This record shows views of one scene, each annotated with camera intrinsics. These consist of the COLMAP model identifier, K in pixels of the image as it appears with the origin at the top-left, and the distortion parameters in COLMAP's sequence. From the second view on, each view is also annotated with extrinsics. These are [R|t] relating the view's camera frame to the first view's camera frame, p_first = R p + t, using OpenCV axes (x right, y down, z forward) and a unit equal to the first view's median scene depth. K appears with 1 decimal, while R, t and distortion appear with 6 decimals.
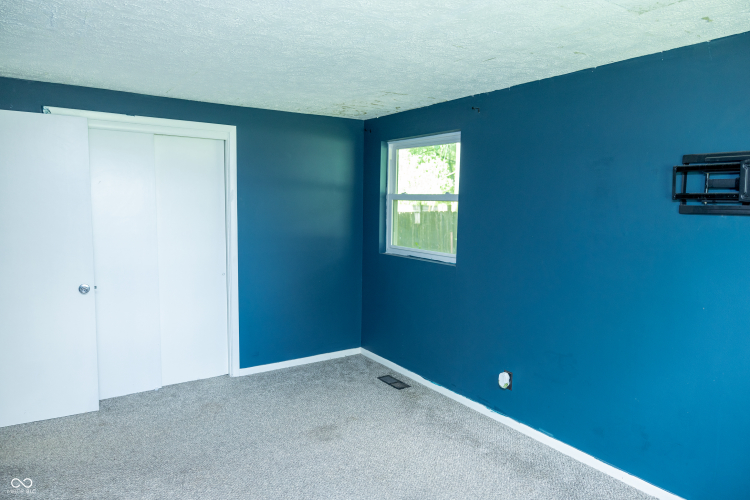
lens RADIAL K [[507.2, 0, 380.2], [0, 507.2, 250.8], [0, 0, 1]] dist [0.003899, 0.000609]
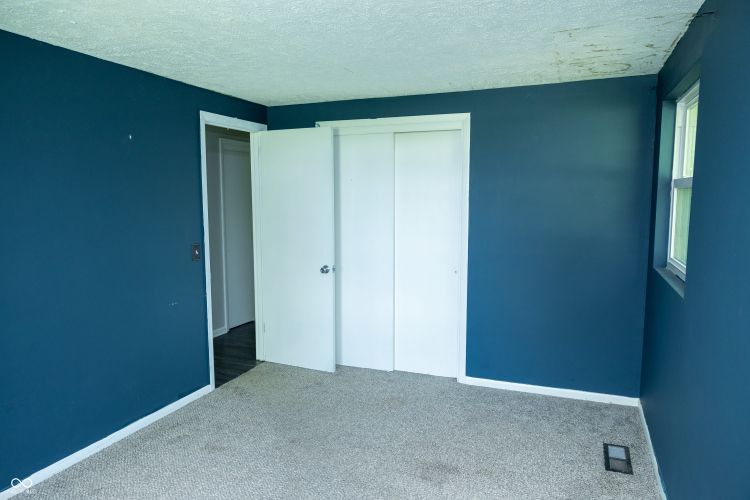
lens RADIAL K [[507.2, 0, 380.2], [0, 507.2, 250.8], [0, 0, 1]] dist [0.003899, 0.000609]
pose [[0.553175, 0.071570, -0.829985, 0.405769], [-0.070435, 0.996753, 0.039006, -0.020915], [0.830082, 0.036883, 0.556420, 0.363219]]
